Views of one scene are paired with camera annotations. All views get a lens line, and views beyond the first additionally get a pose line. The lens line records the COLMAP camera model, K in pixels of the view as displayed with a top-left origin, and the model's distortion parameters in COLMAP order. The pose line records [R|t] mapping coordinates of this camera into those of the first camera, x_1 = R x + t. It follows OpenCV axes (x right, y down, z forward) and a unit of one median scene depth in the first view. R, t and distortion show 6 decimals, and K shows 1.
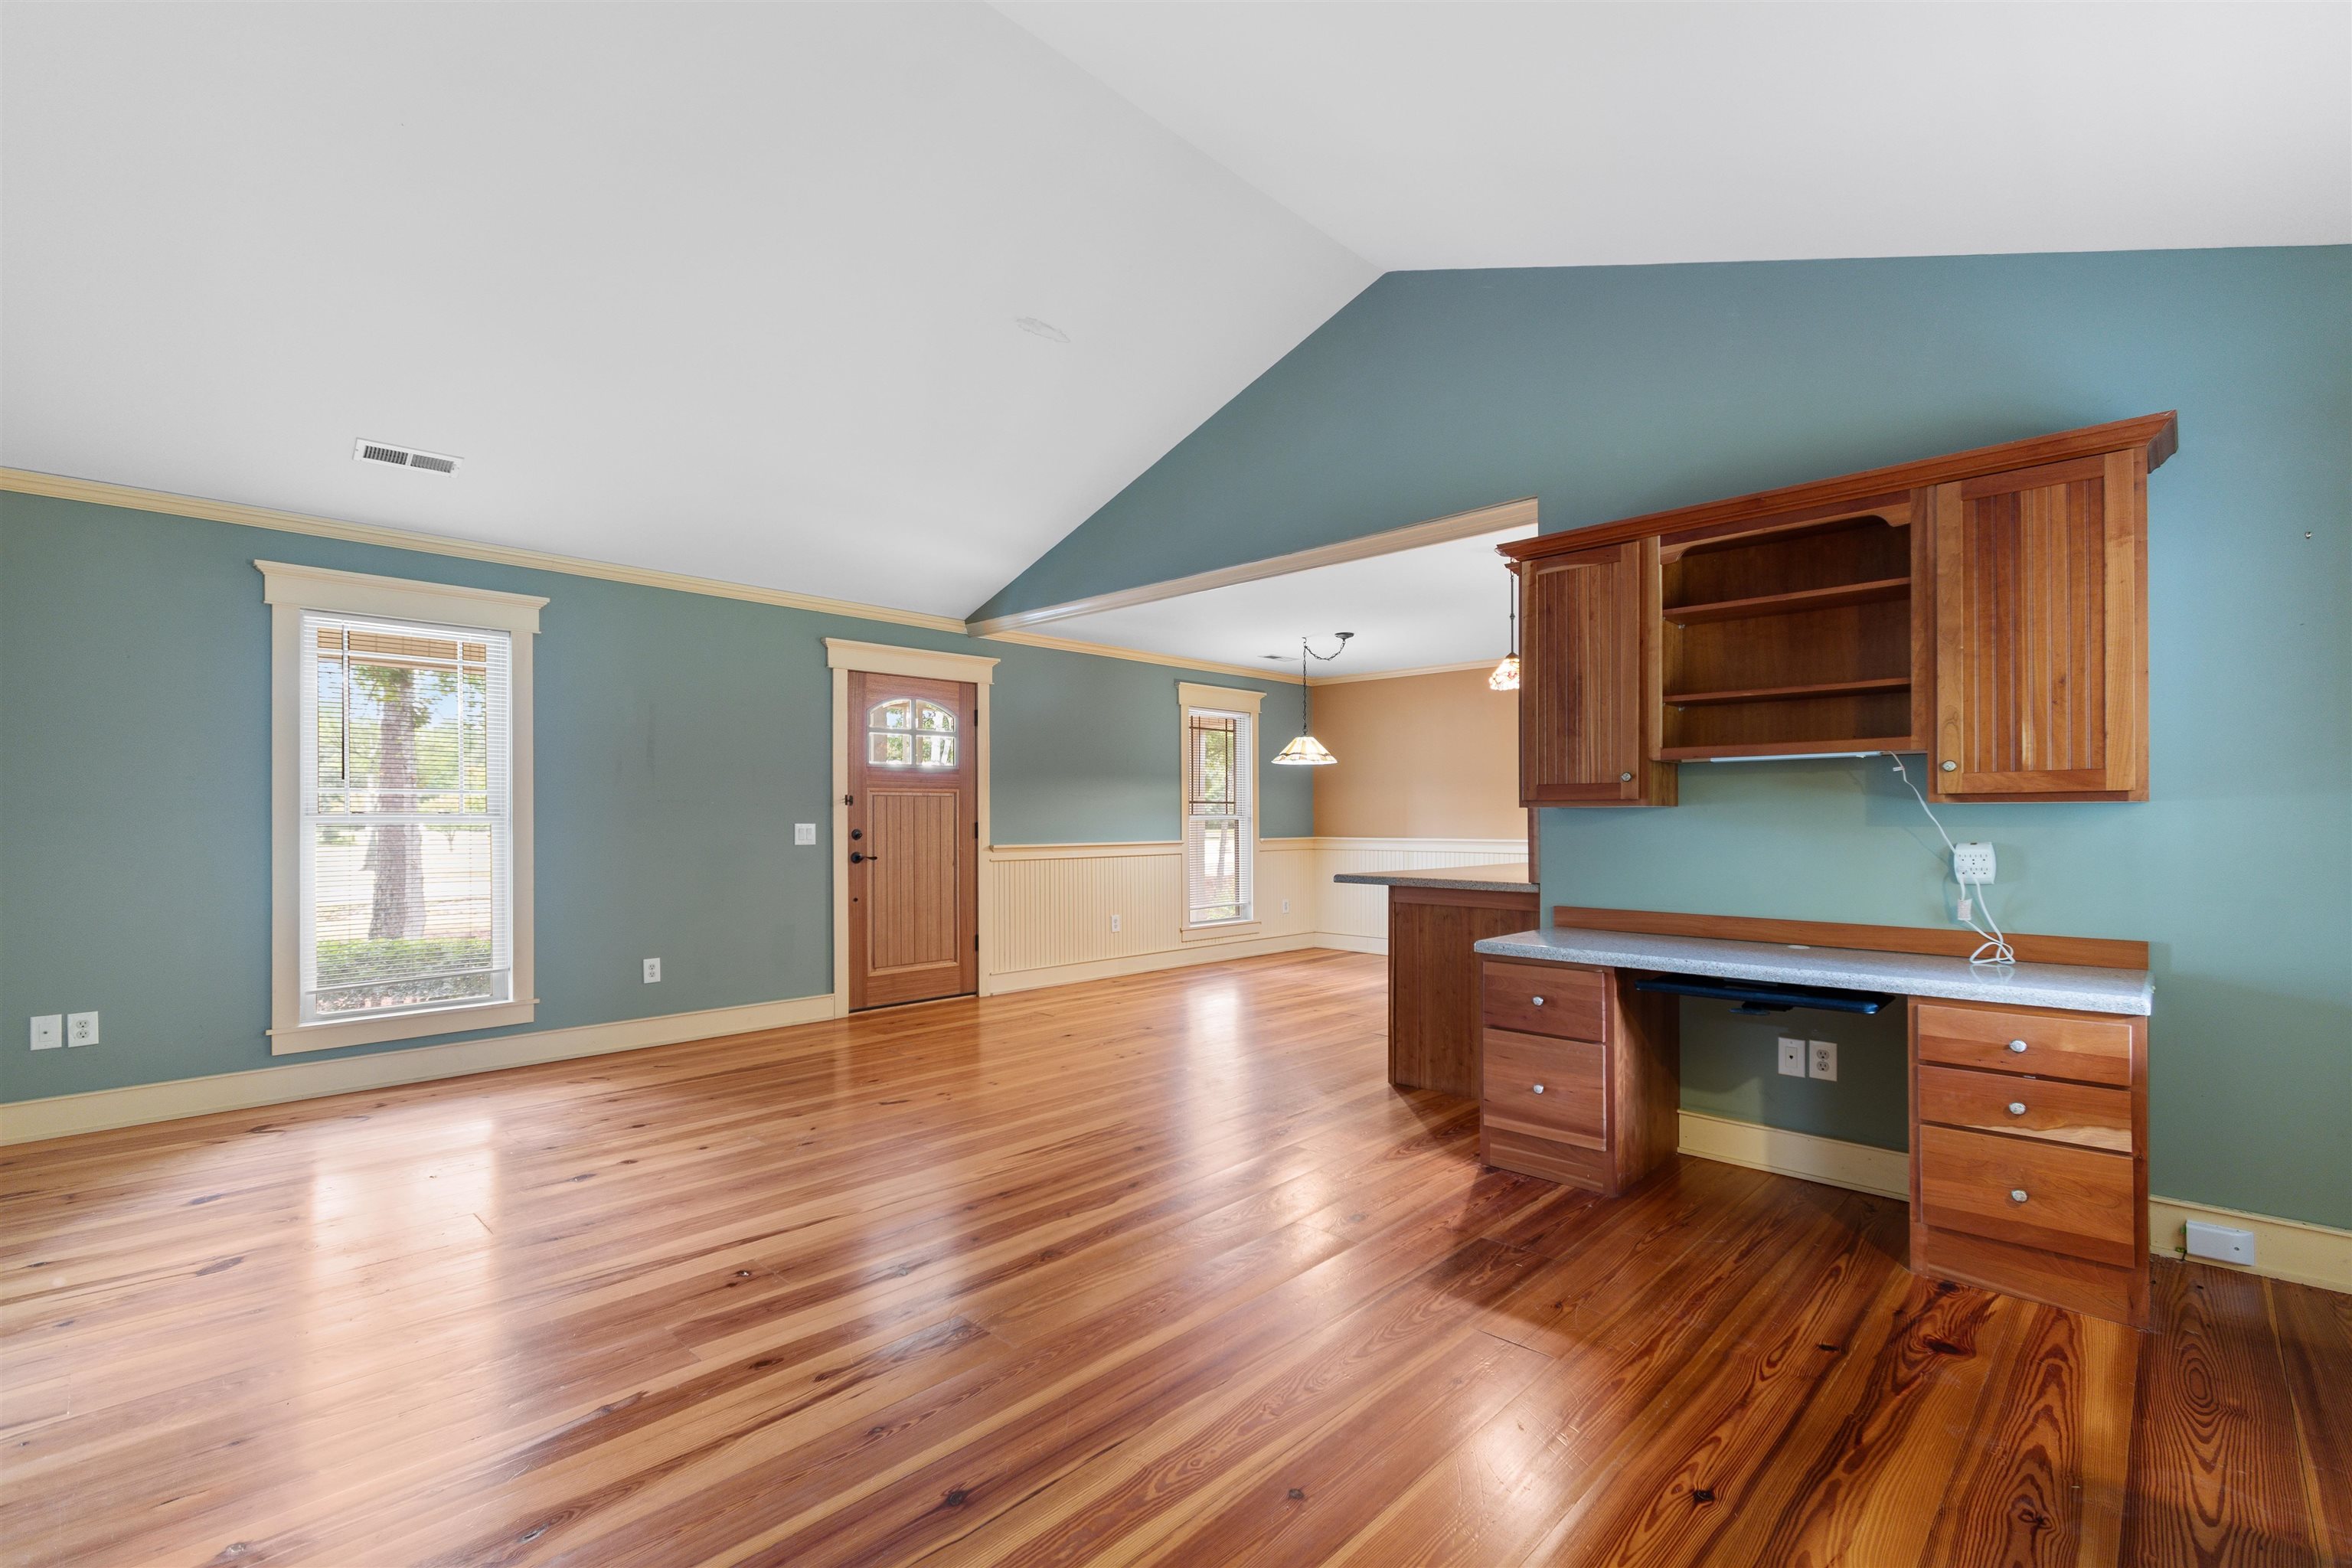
lens RADIAL K [[1051.1, 0, 1181.1], [0, 1051.1, 807.0], [0, 0, 1]] dist [-0.001386, -0.000205]
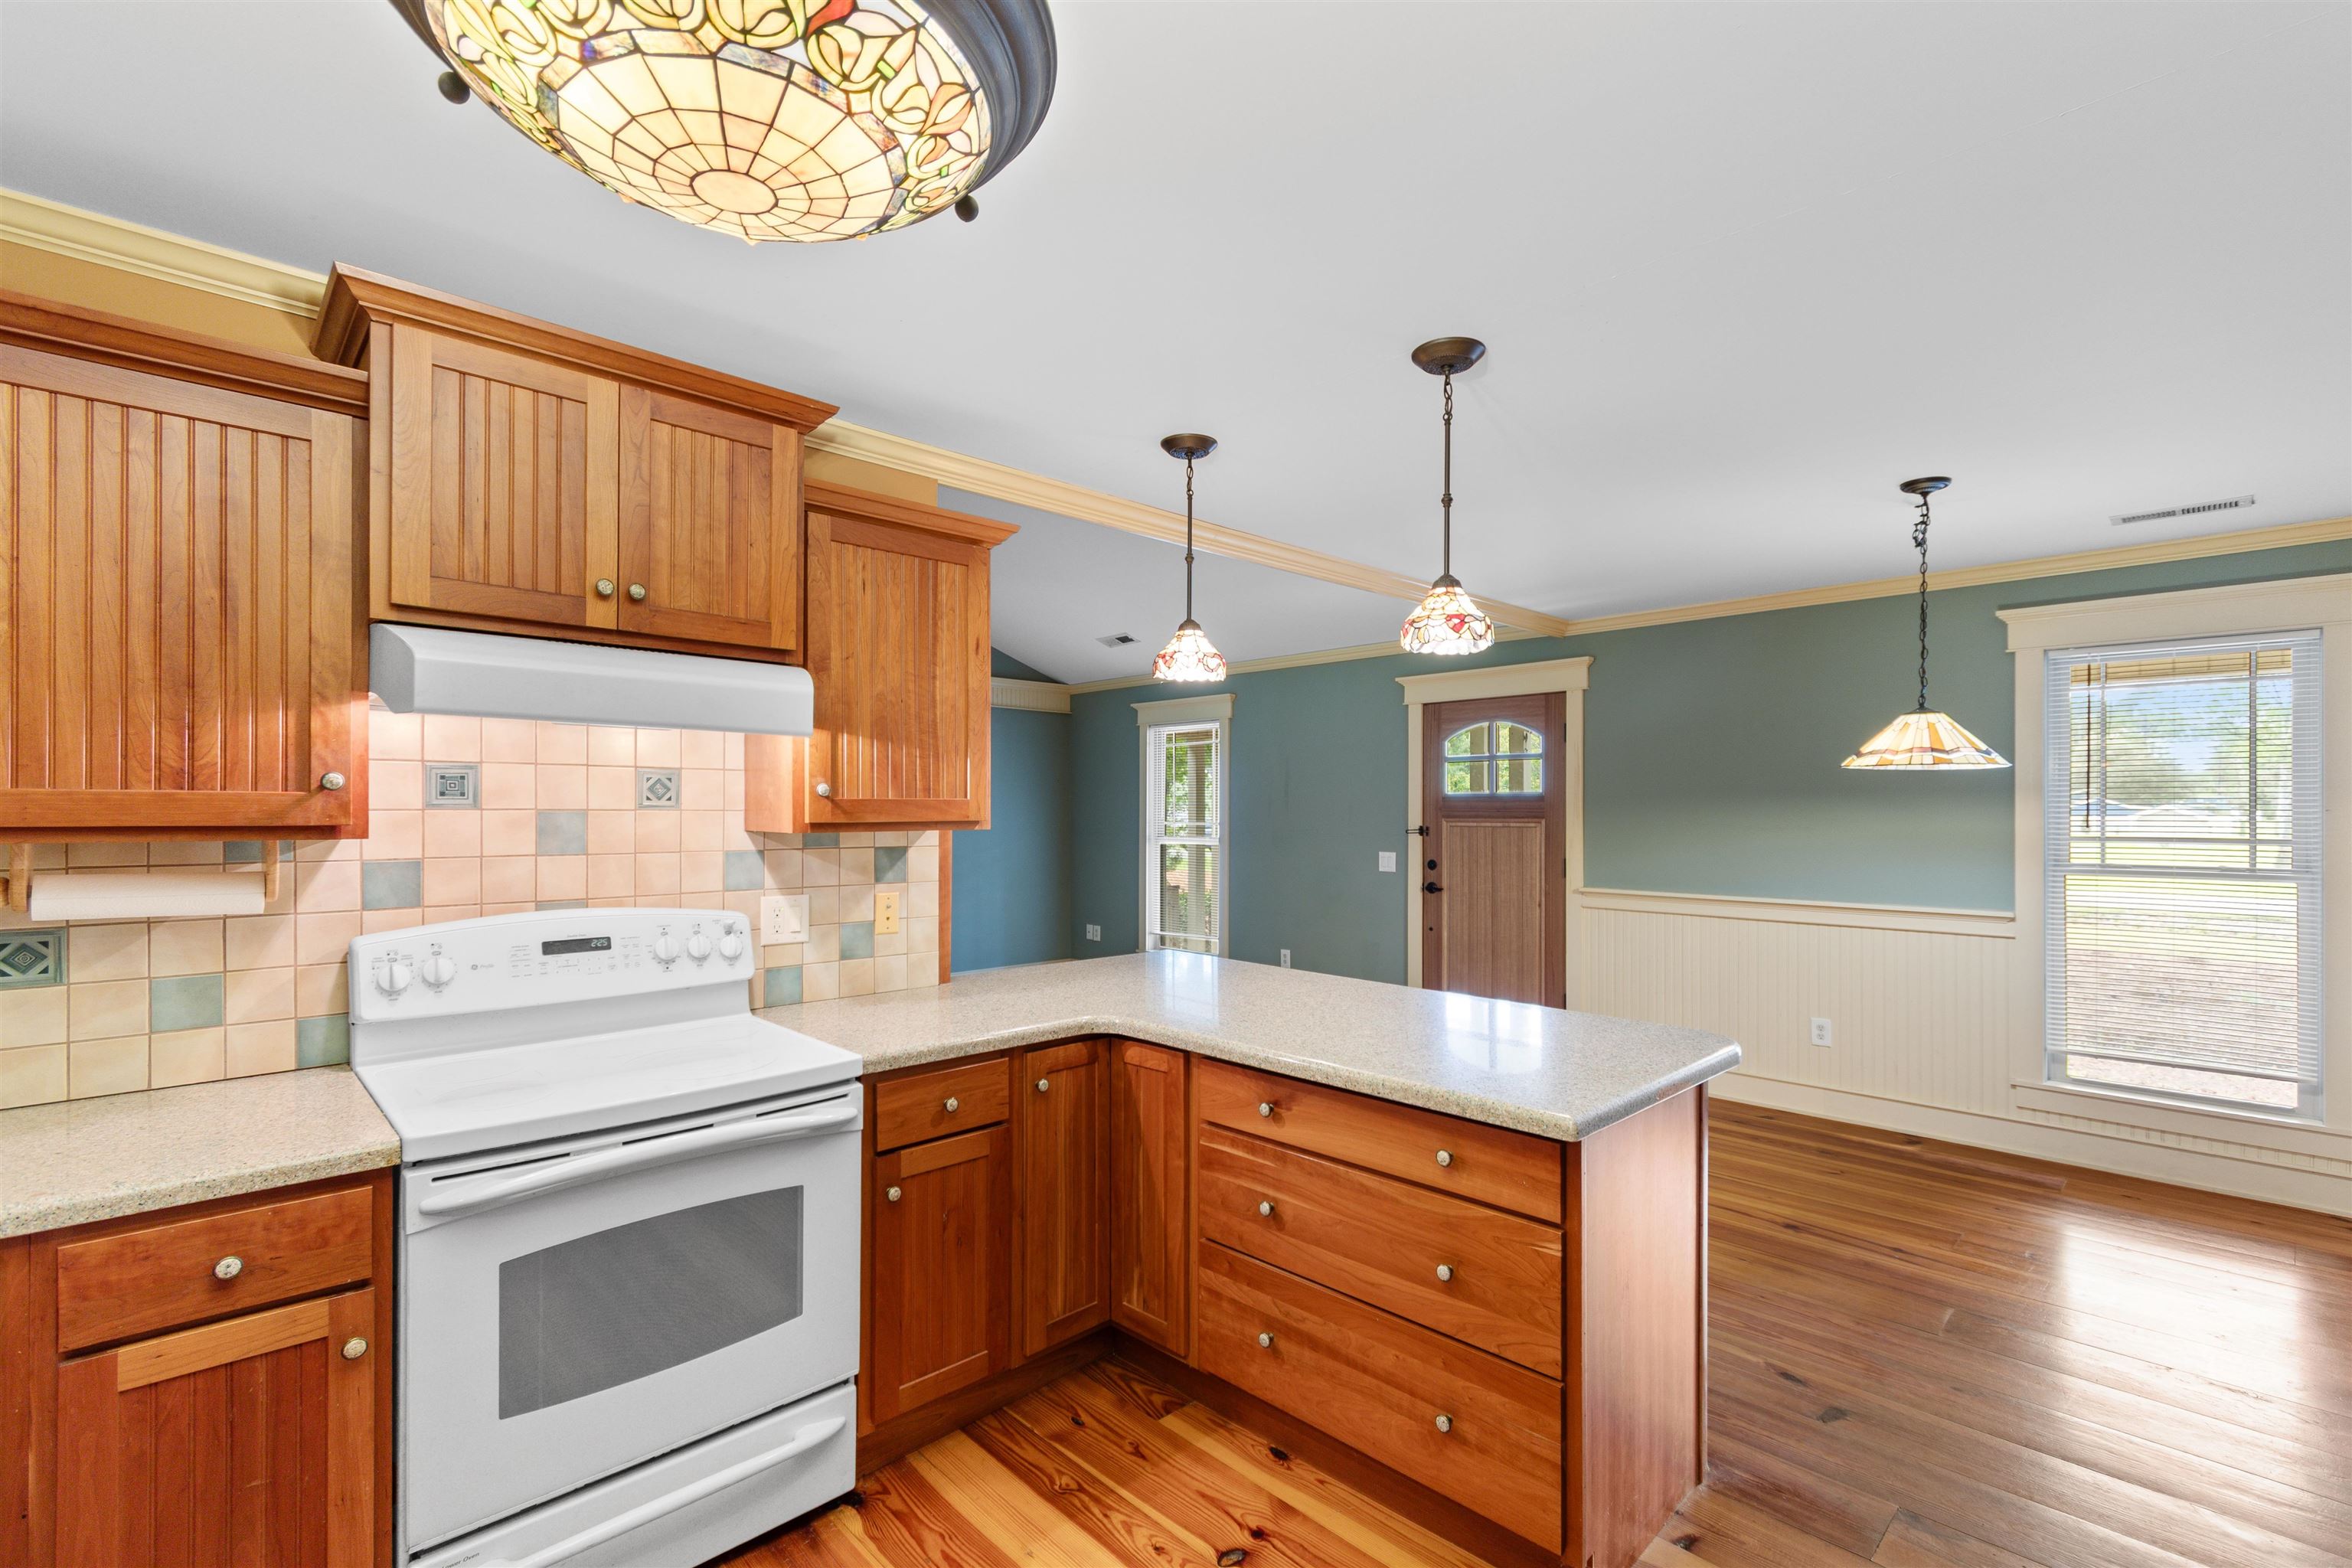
lens RADIAL K [[1039.3, 0, 1196.7], [0, 1039.3, 805.7], [0, 0, 1]] dist [-0.000471, -0.000124]
pose [[-0.022540, -0.000366, -0.999746, 0.705231], [0.008120, 0.999967, -0.000549, -0.032260], [0.999713, -0.008130, -0.022536, 0.800696]]
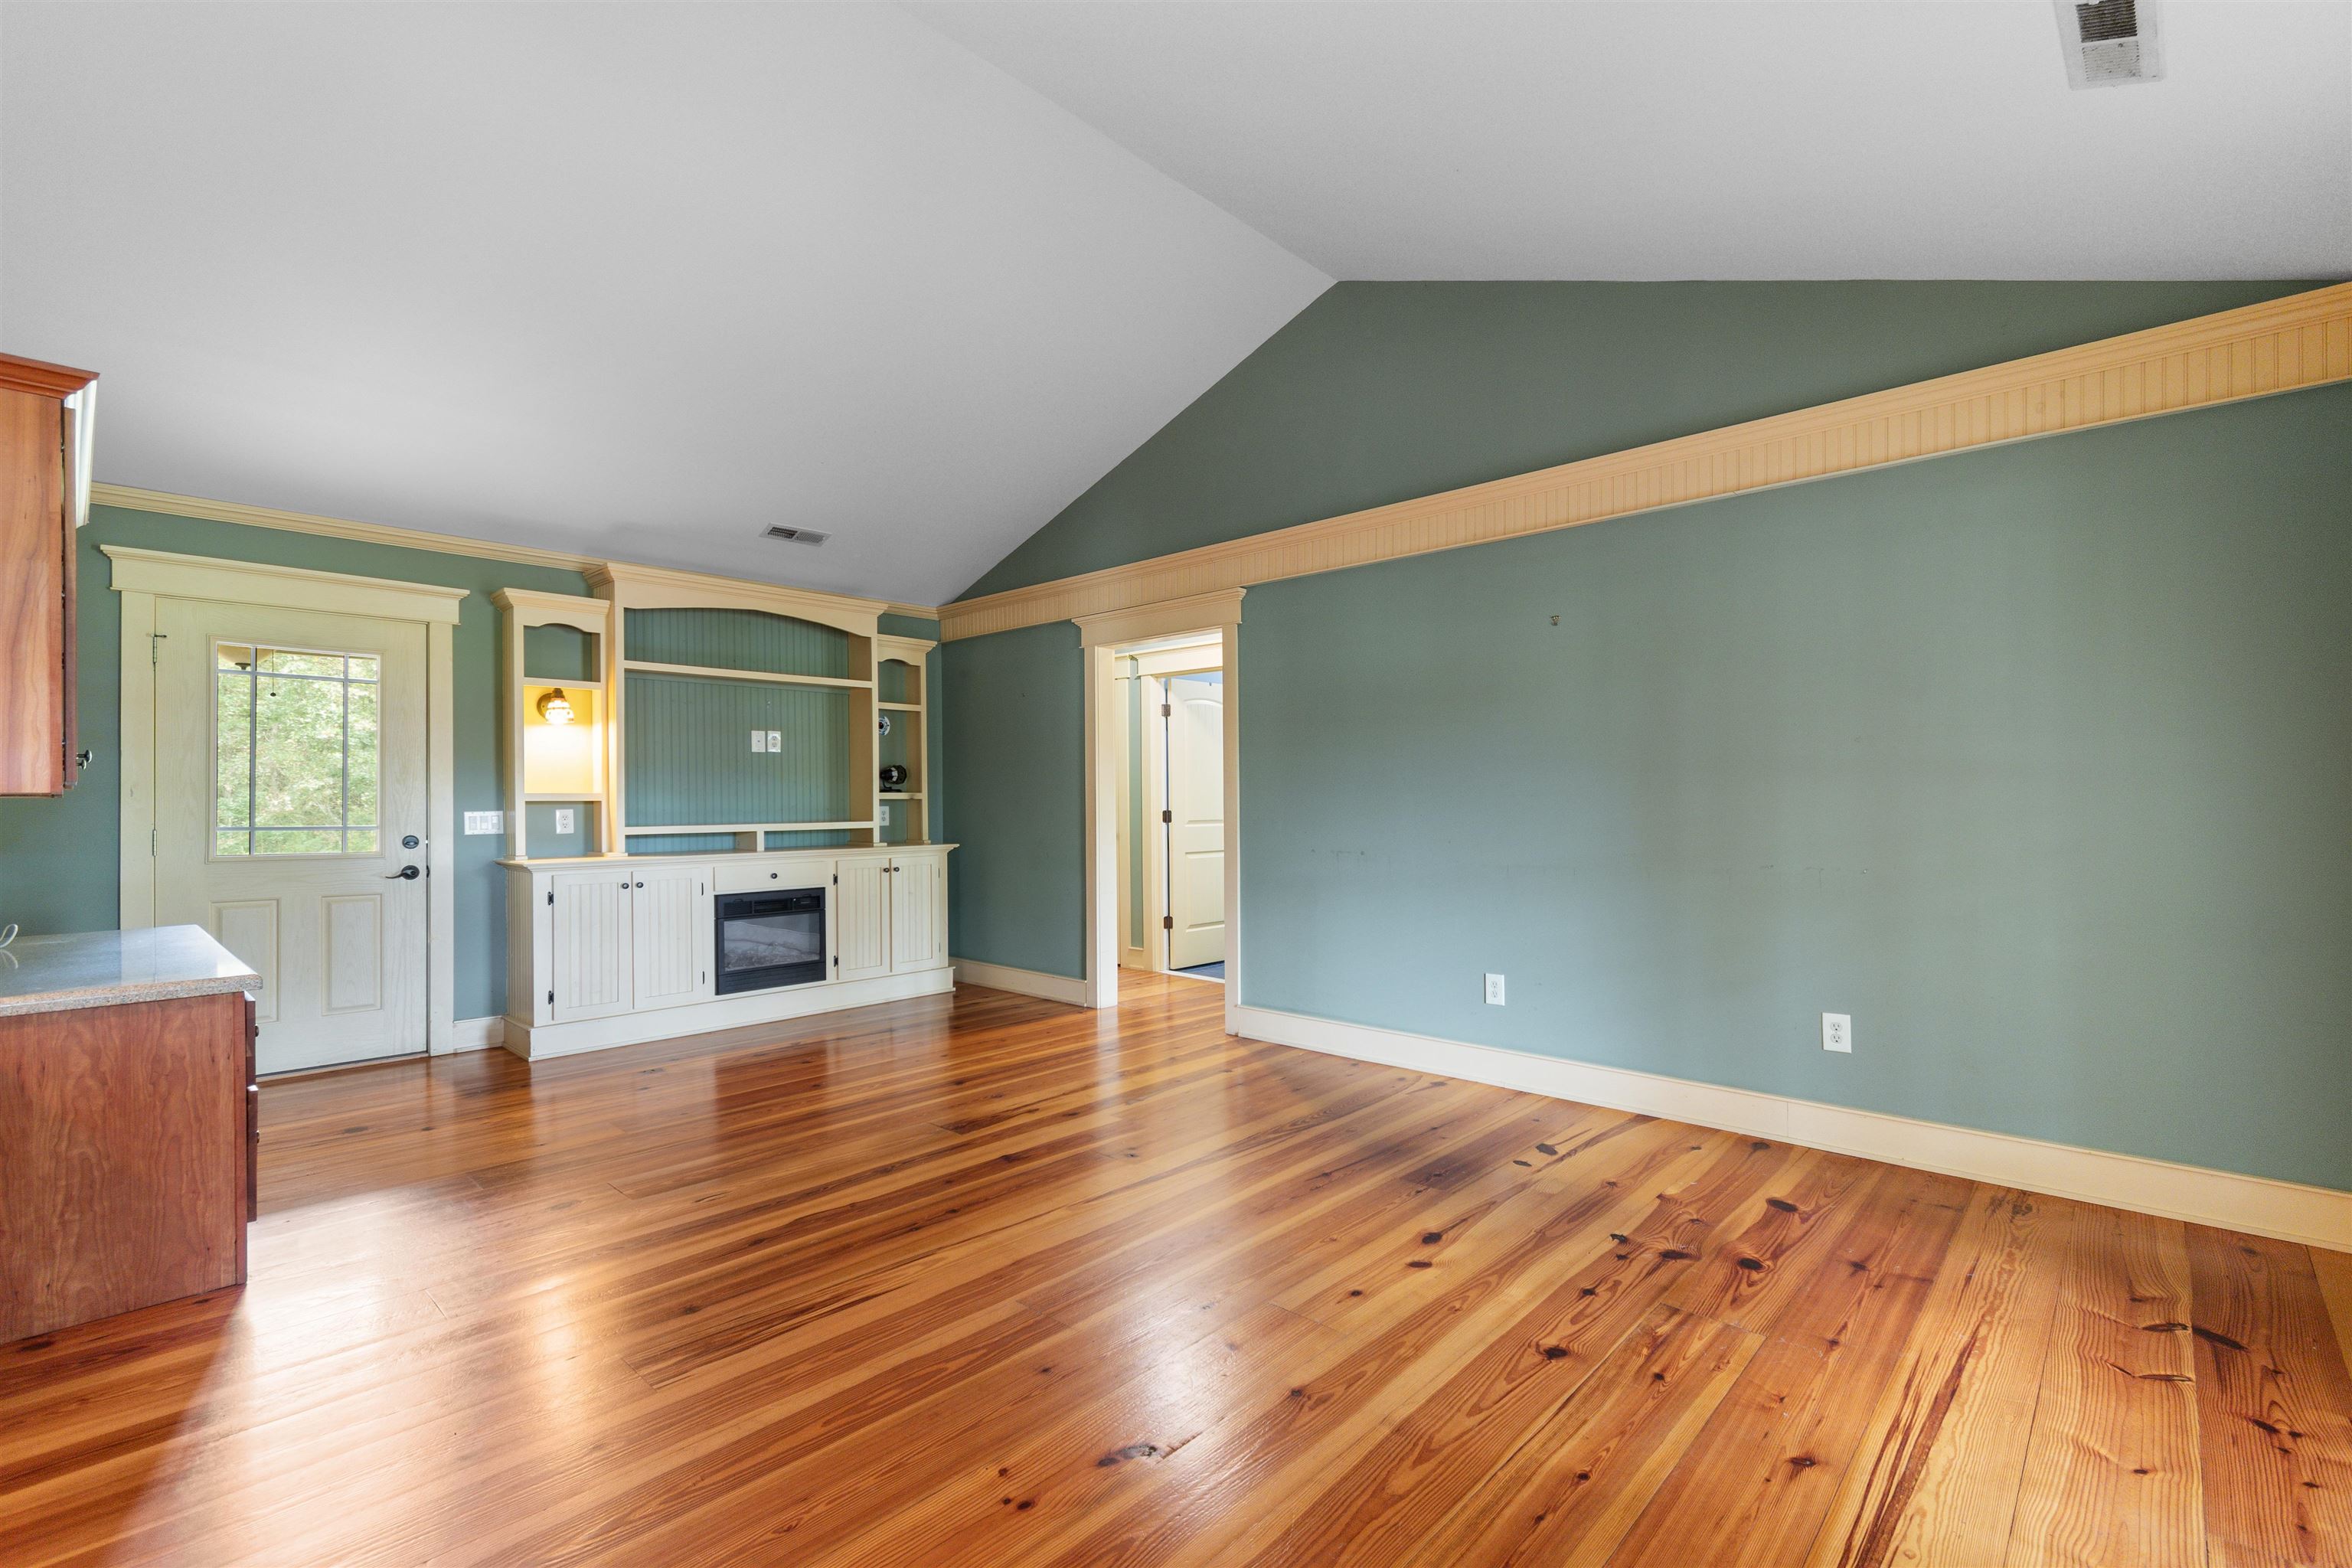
lens RADIAL K [[1039.3, 0, 1196.7], [0, 1039.3, 805.7], [0, 0, 1]] dist [-0.000471, -0.000124]
pose [[-0.999681, 0.009399, -0.023446, -0.206432], [0.009575, 0.999927, -0.007404, 0.012393], [0.023375, -0.007626, -0.999698, 0.999861]]
